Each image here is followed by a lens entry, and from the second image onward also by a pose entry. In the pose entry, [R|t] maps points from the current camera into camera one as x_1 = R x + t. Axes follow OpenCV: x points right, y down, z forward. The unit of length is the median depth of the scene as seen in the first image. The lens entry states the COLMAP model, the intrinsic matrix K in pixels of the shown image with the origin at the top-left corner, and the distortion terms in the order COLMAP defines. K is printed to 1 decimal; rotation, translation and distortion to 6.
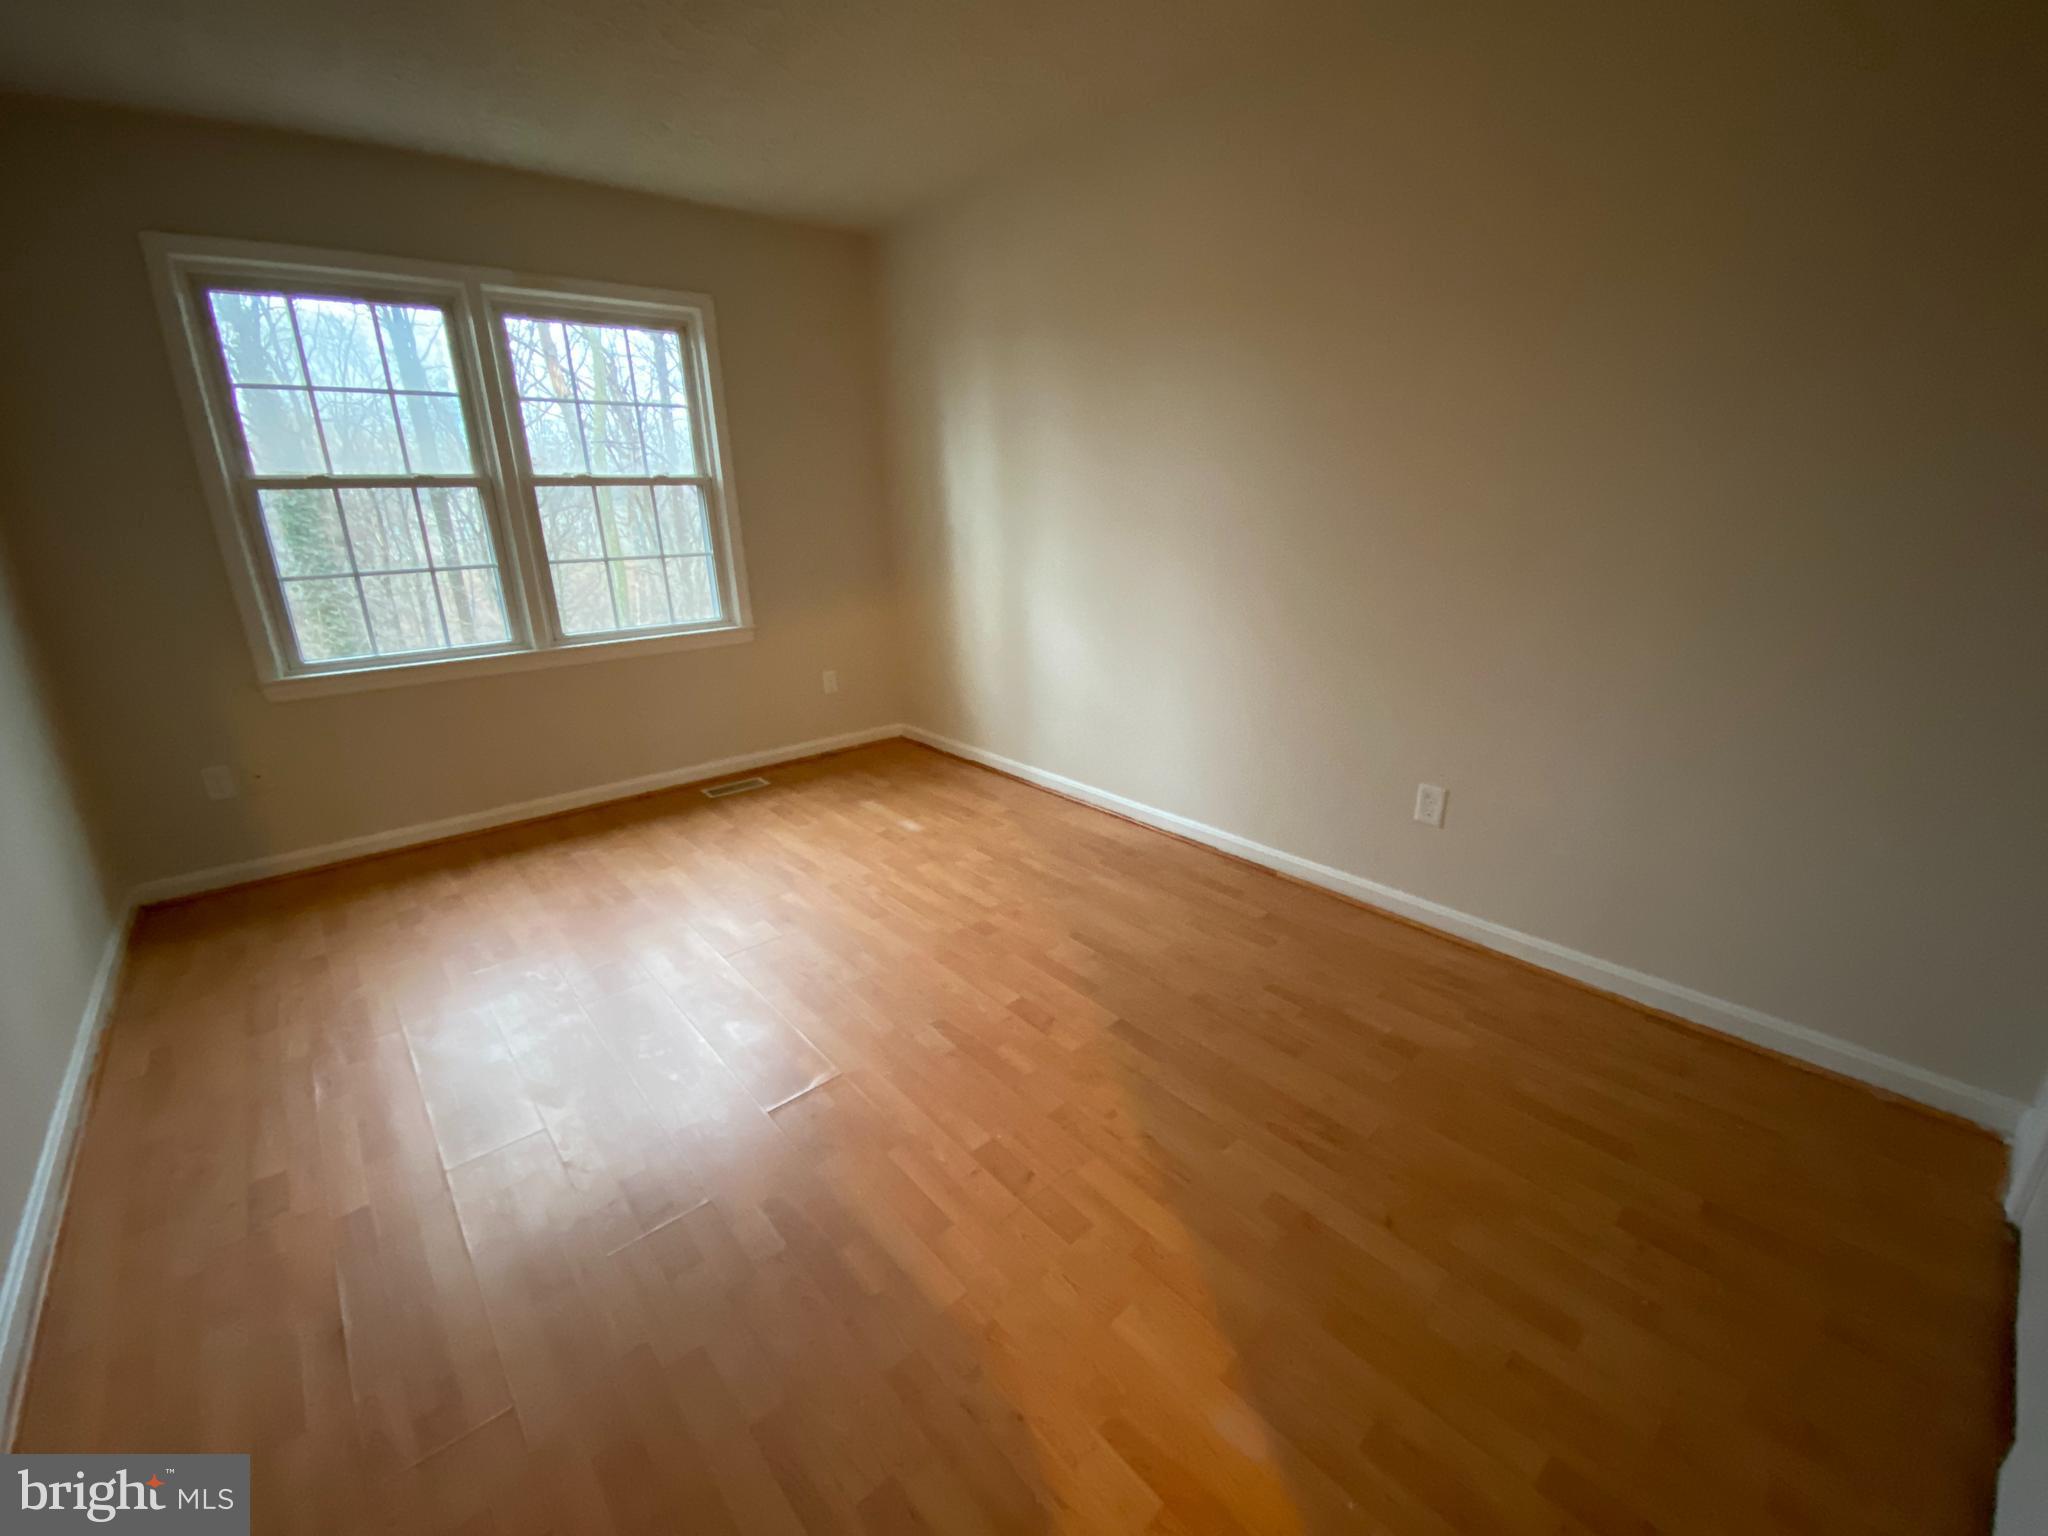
lens RADIAL K [[828.0, 0, 1028.4], [0, 828.0, 771.4], [0, 0, 1]] dist [0.027442, -0.022264]
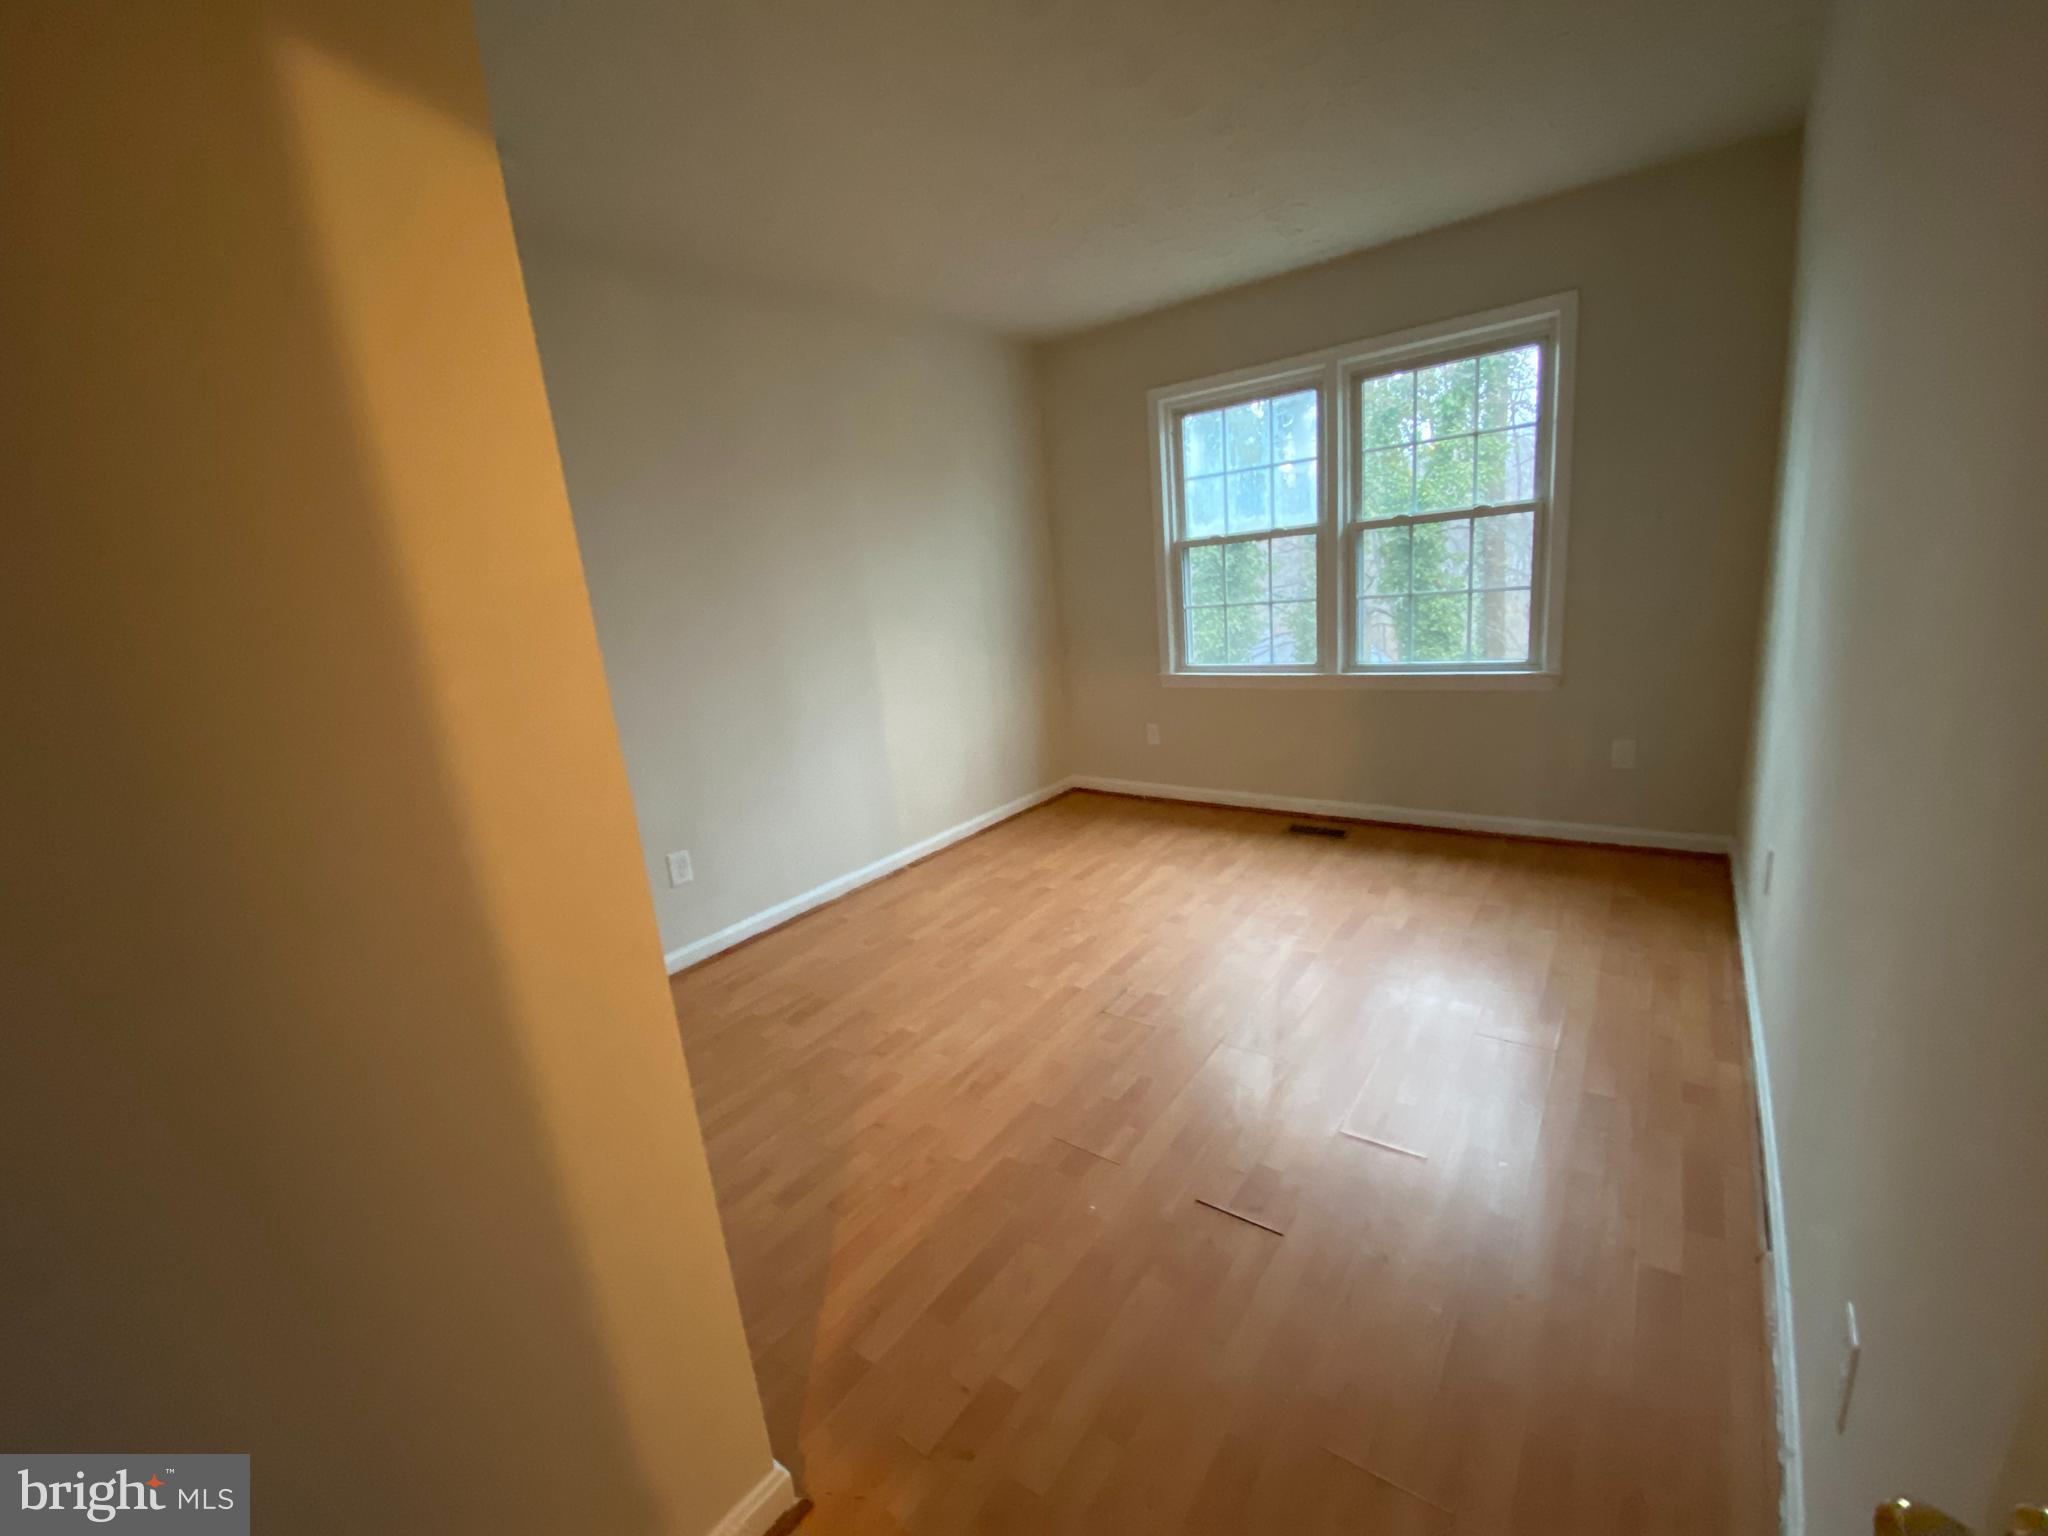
lens RADIAL K [[828.0, 0, 1028.4], [0, 828.0, 771.4], [0, 0, 1]] dist [0.027442, -0.022264]
pose [[0.230735, 0.222587, -0.947215, 0.416370], [-0.226623, 0.959004, 0.170154, -0.117207], [0.946258, 0.175401, 0.271719, 0.327101]]
